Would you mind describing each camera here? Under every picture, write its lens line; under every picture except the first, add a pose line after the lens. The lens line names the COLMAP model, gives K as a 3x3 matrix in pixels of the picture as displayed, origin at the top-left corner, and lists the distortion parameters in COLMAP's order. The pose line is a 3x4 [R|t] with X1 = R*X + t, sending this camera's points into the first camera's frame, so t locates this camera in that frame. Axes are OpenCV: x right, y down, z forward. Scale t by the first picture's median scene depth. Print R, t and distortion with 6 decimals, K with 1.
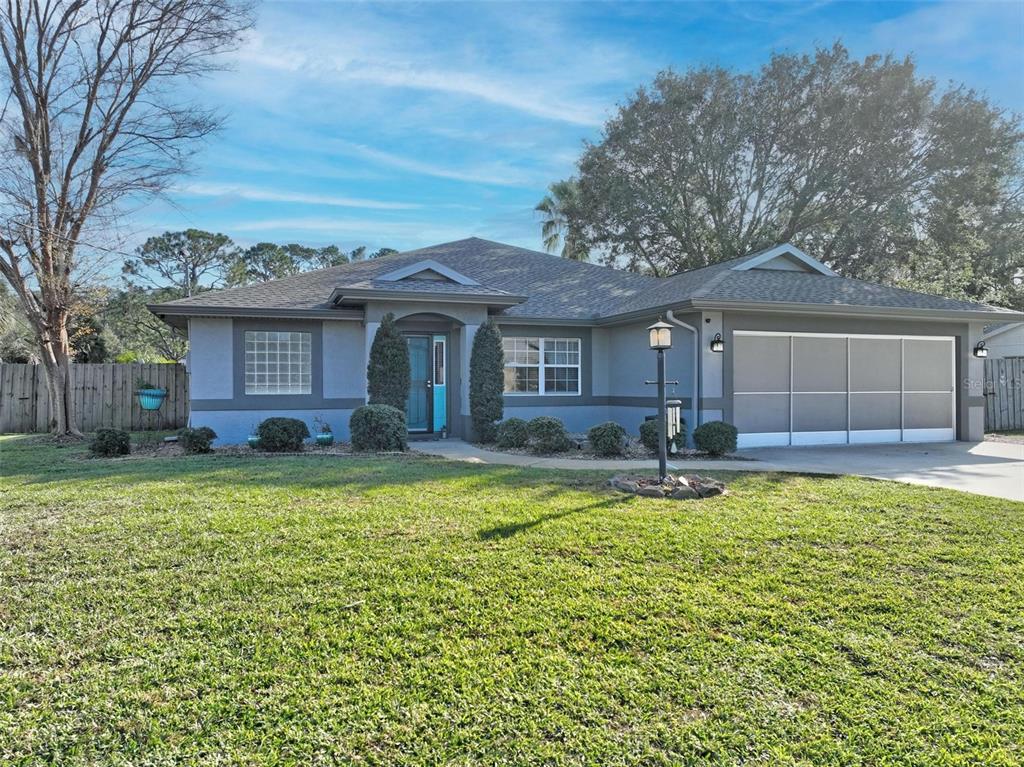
lens RADIAL K [[722.6, 0, 512.0], [0, 722.6, 383.5], [0, 0, 1]] dist [-0.003910, 0.023611]
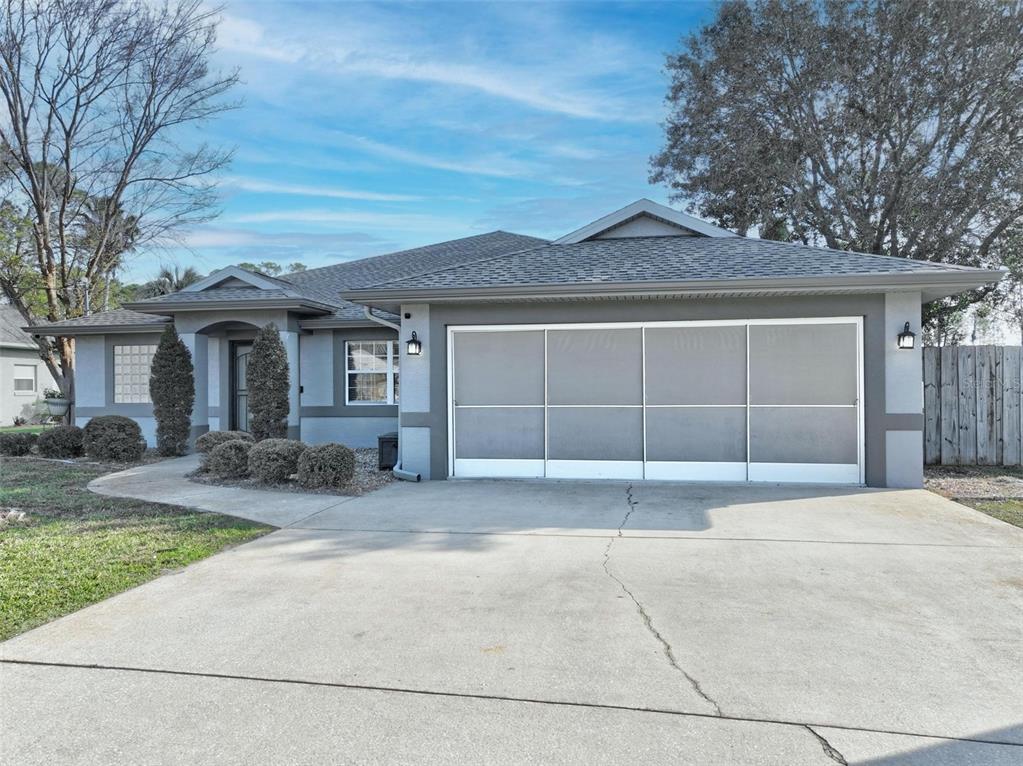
lens RADIAL K [[725.8, 0, 511.5], [0, 725.8, 383.0], [0, 0, 1]] dist [0.004924, 0.008040]
pose [[0.871296, -0.007011, -0.490708, 0.659202], [0.004462, 0.999970, -0.006364, -0.005366], [0.490738, 0.003356, 0.871301, 0.311985]]
